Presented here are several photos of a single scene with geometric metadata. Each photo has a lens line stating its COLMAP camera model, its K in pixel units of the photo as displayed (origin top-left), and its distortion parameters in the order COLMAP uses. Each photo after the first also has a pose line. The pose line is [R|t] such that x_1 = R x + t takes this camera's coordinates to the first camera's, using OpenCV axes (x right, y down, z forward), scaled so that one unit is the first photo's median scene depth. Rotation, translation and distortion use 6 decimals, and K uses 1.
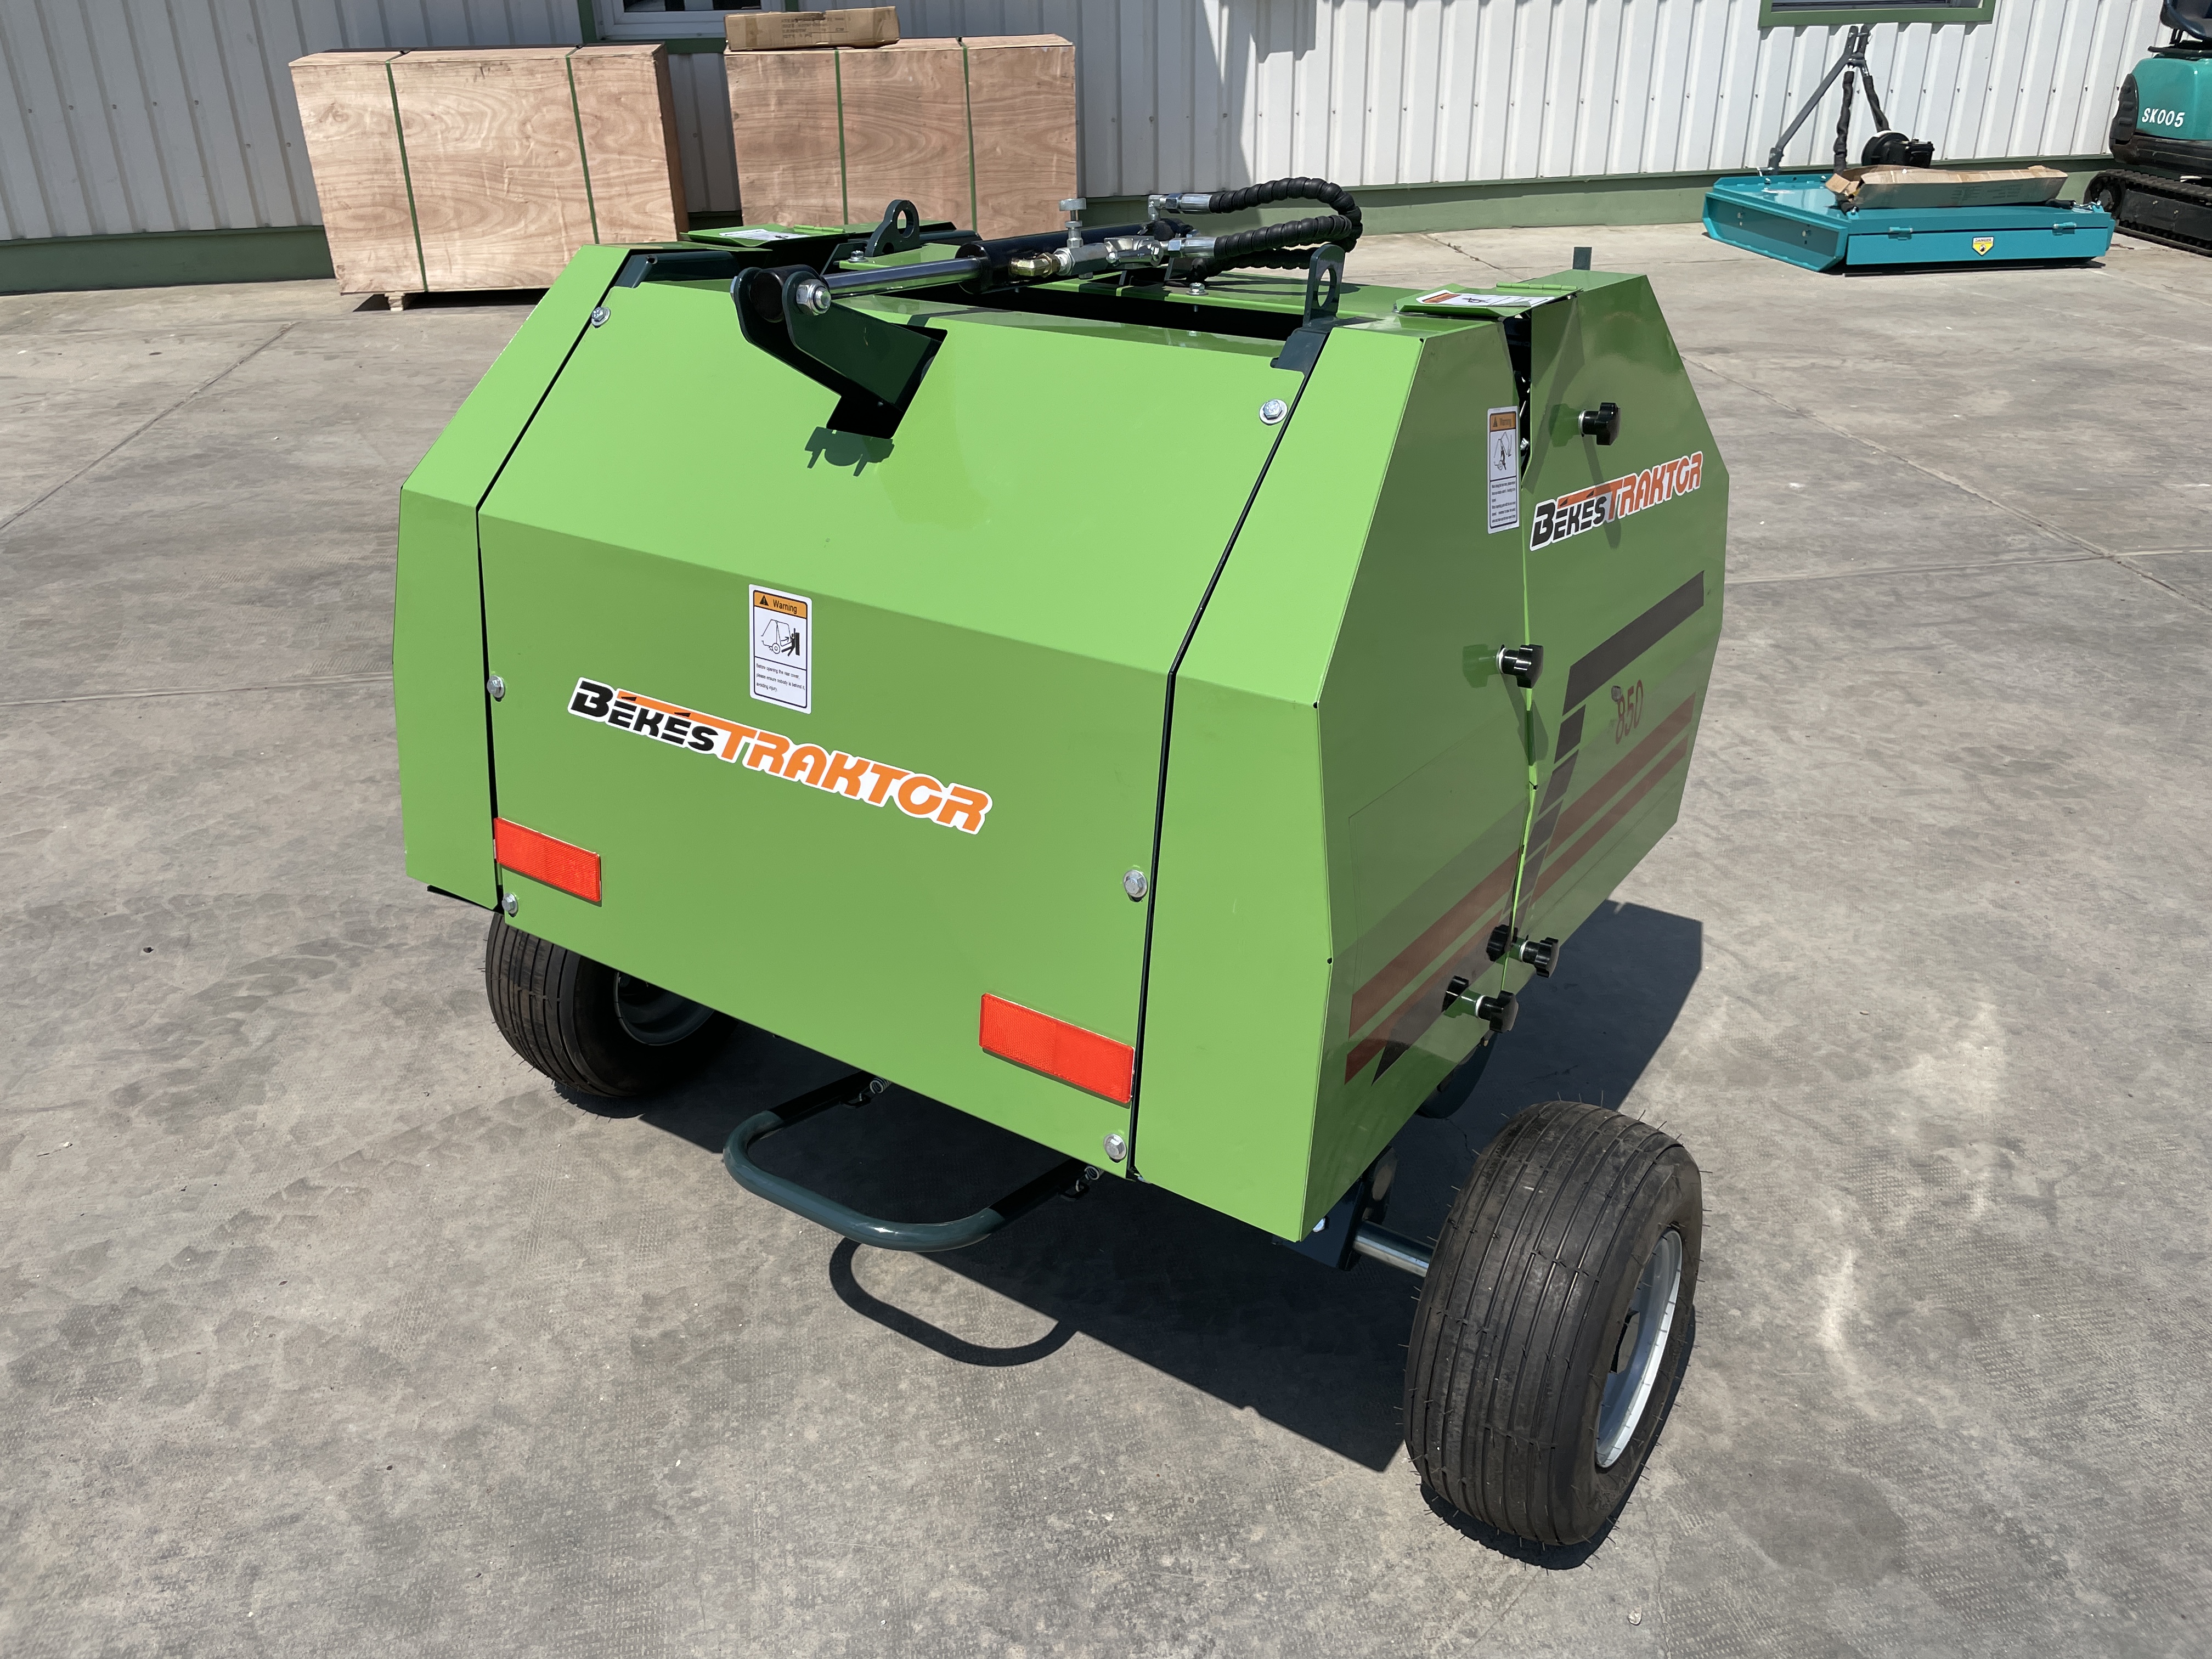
lens RADIAL K [[1685.7, 0, 1089.0], [0, 1685.7, 827.8], [0, 0, 1]] dist [0.080895, -0.116004]
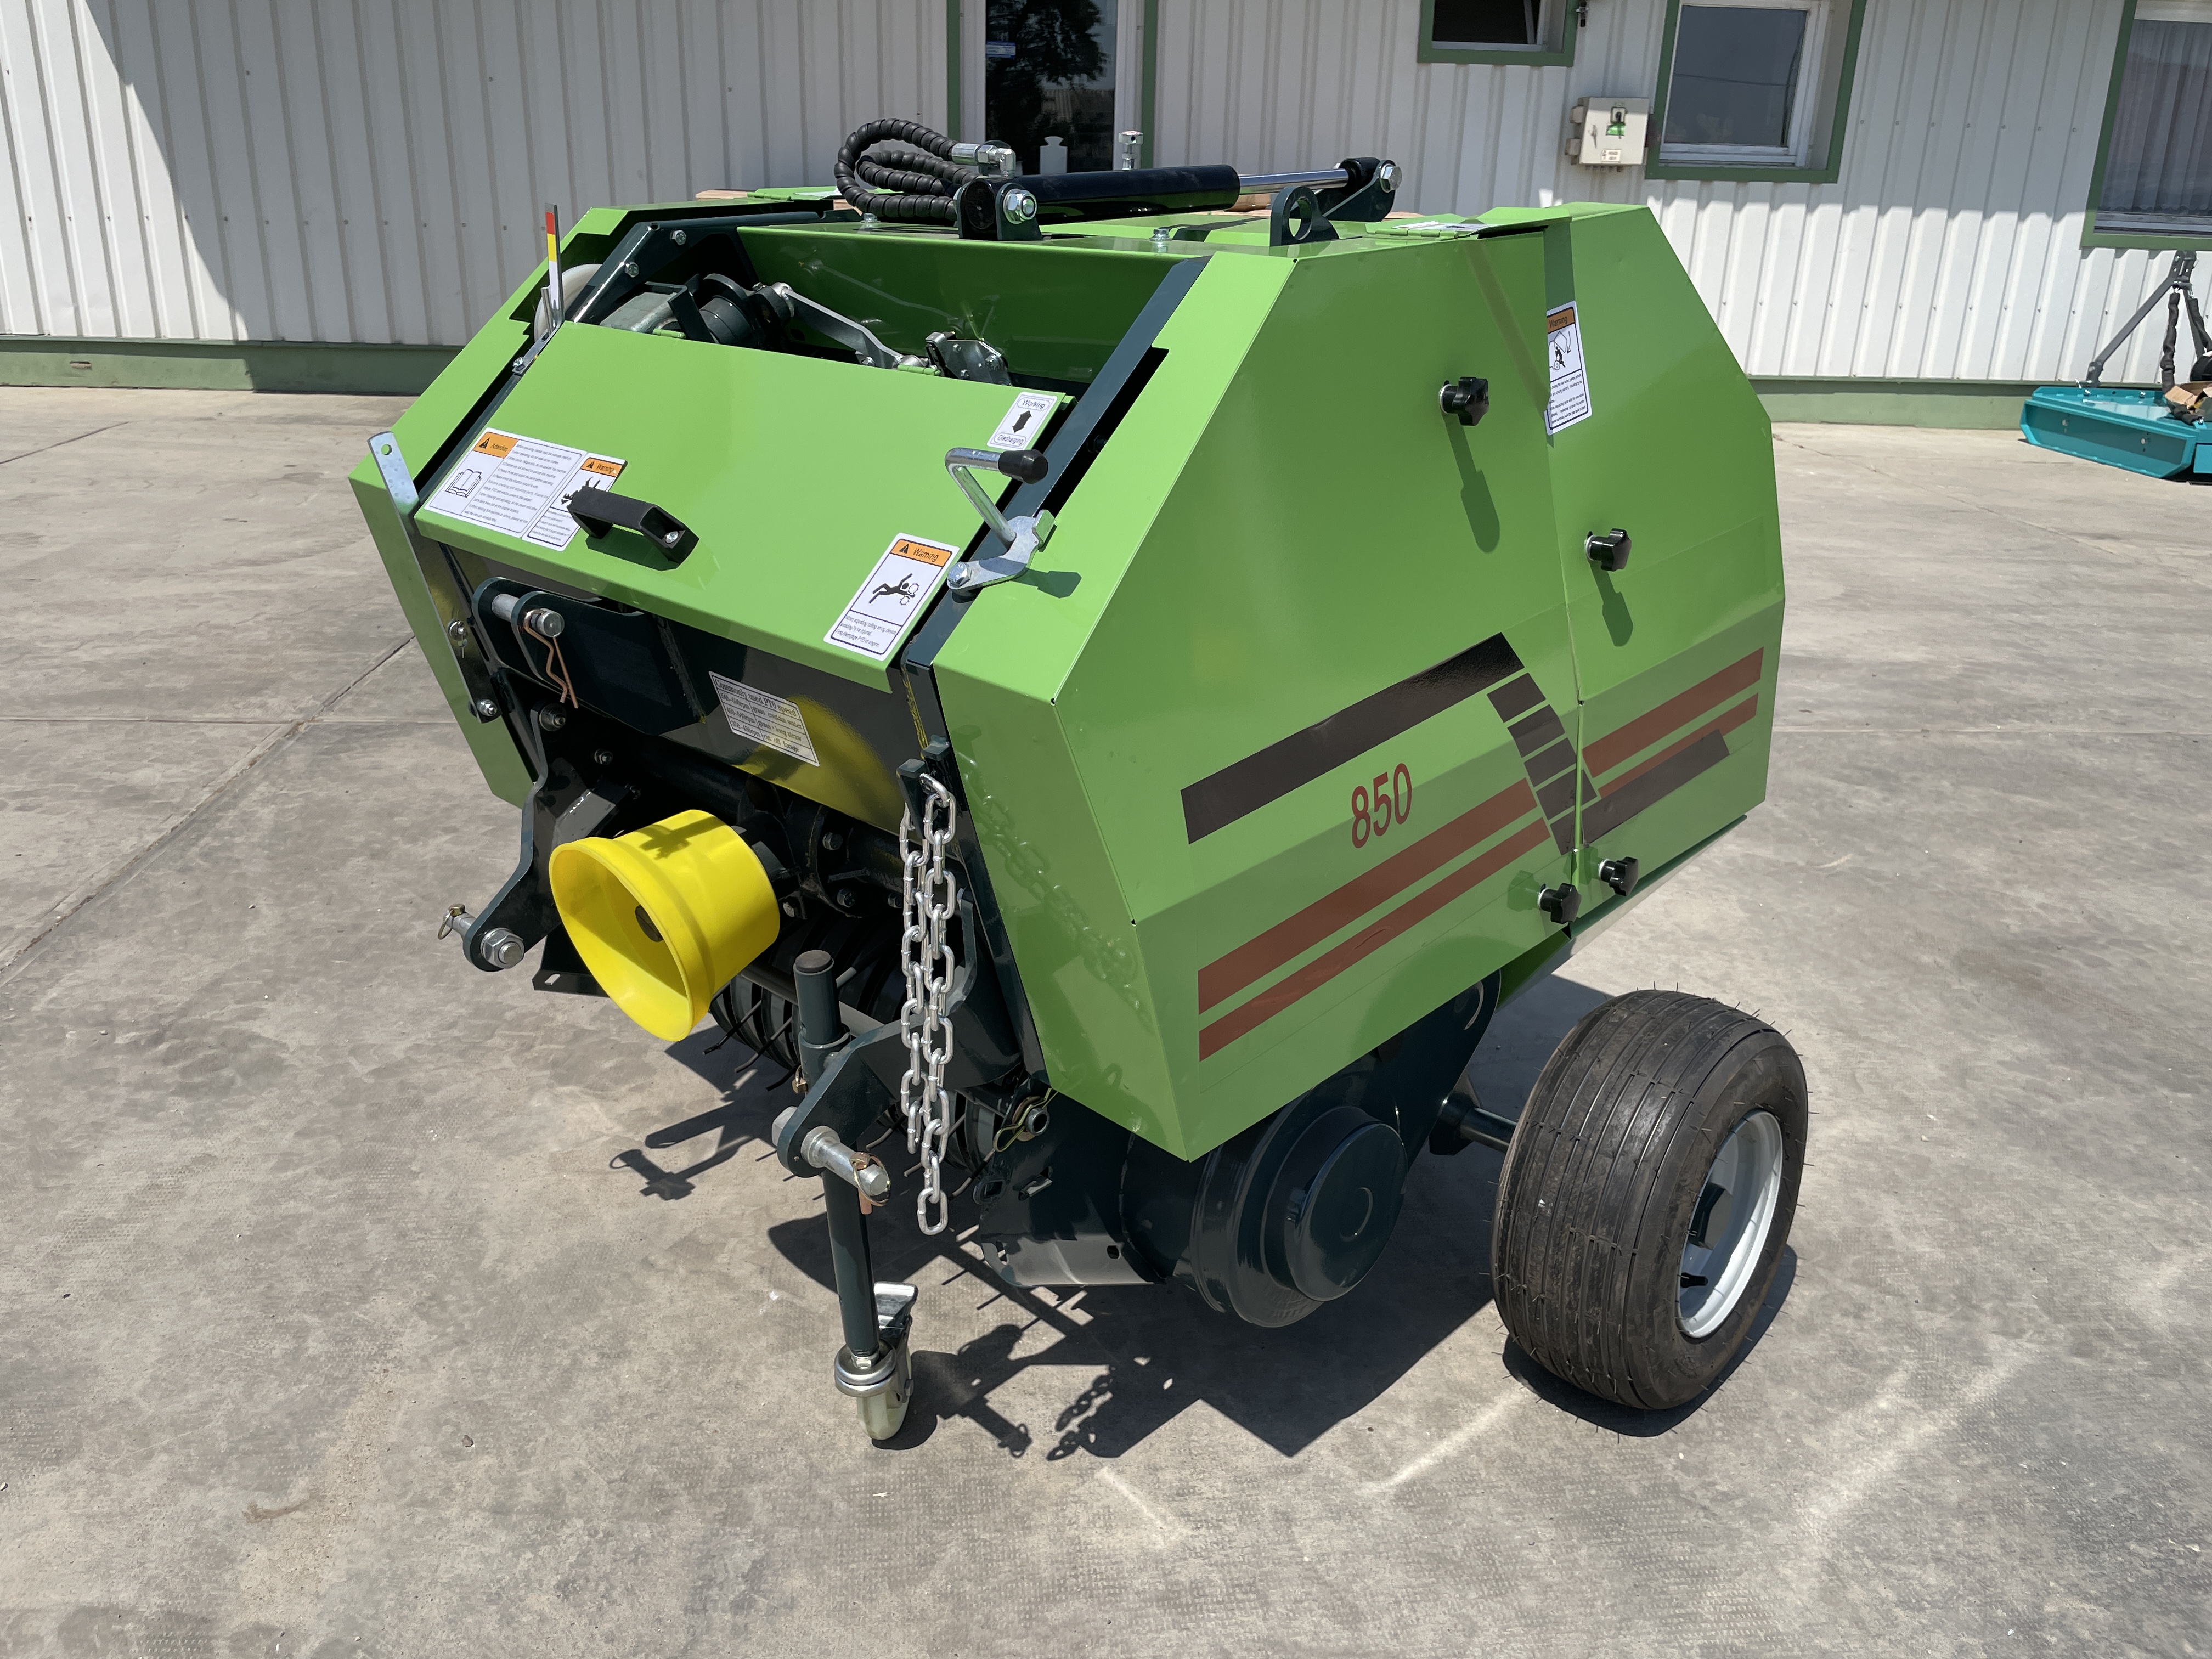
lens RADIAL K [[1685.7, 0, 1101.4], [0, 1685.7, 840.9], [0, 0, 1]] dist [0.080895, -0.116004]
pose [[0.995978, 0.072578, -0.052534, -0.402160], [-0.077771, 0.991458, -0.104701, 0.122087], [0.044486, 0.108366, 0.993115, 0.016669]]
